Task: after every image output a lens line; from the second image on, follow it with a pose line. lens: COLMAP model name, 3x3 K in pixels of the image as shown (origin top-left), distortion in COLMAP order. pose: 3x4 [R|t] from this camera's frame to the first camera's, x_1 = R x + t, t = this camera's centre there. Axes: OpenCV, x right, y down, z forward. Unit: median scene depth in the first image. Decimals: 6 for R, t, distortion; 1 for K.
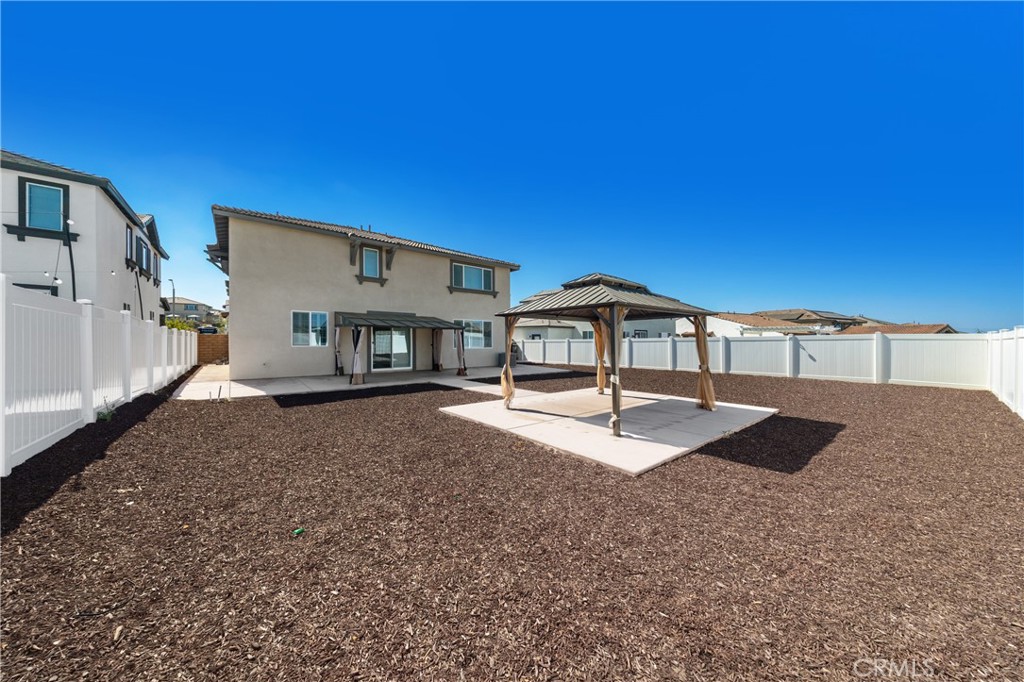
lens RADIAL K [[339.6, 0, 514.4], [0, 339.6, 338.9], [0, 0, 1]] dist [0.012172, 0.000017]
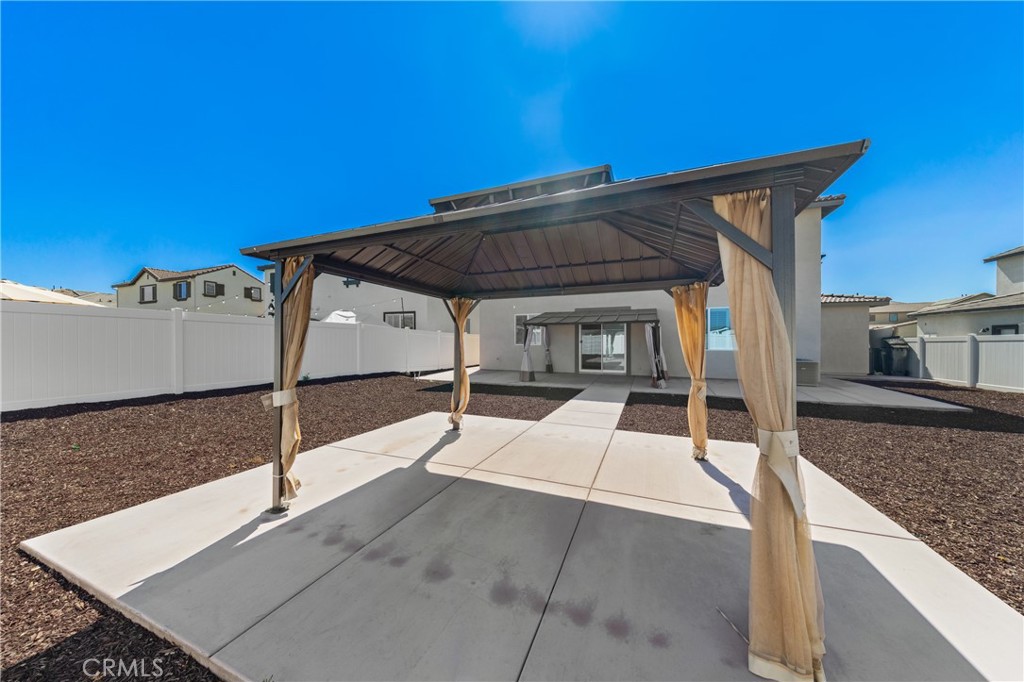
lens RADIAL K [[339.6, 0, 505.0], [0, 339.6, 341.7], [0, 0, 1]] dist [0.012172, 0.000017]
pose [[0.466854, -0.005783, -0.884315, 0.311940], [0.007354, 0.999969, -0.002657, 0.011901], [0.884304, -0.005262, 0.466883, 0.358957]]
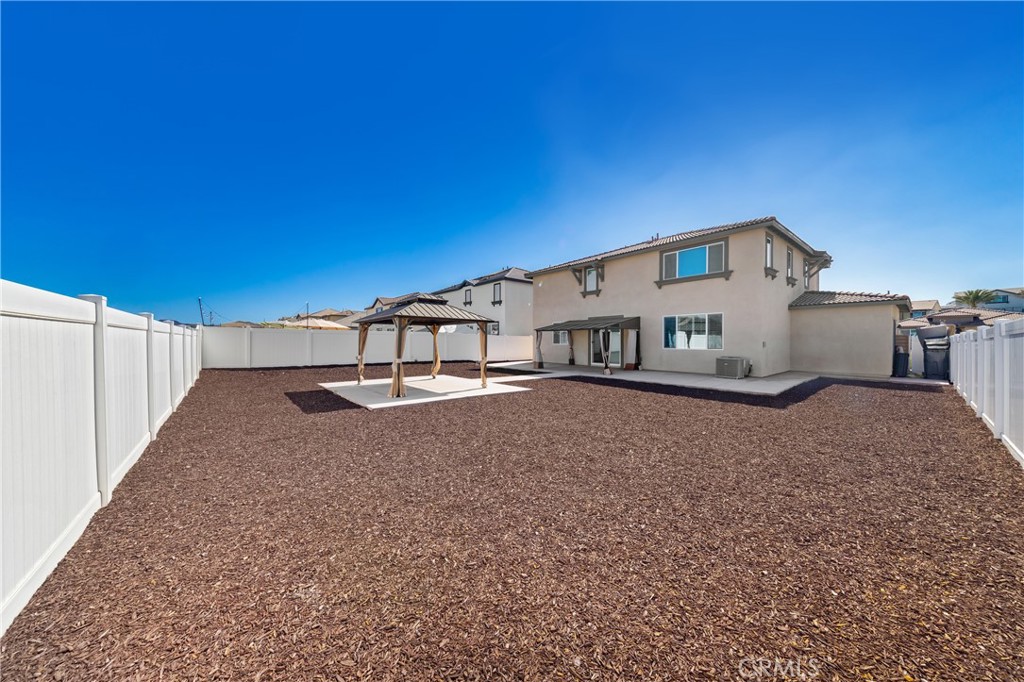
lens RADIAL K [[339.6, 0, 506.4], [0, 339.6, 345.1], [0, 0, 1]] dist [0.012172, 0.000017]
pose [[0.001396, 0.008021, -0.999967, 0.827729], [0.008800, 0.999929, 0.008033, 0.009040], [0.999960, -0.008811, 0.001326, 0.654015]]
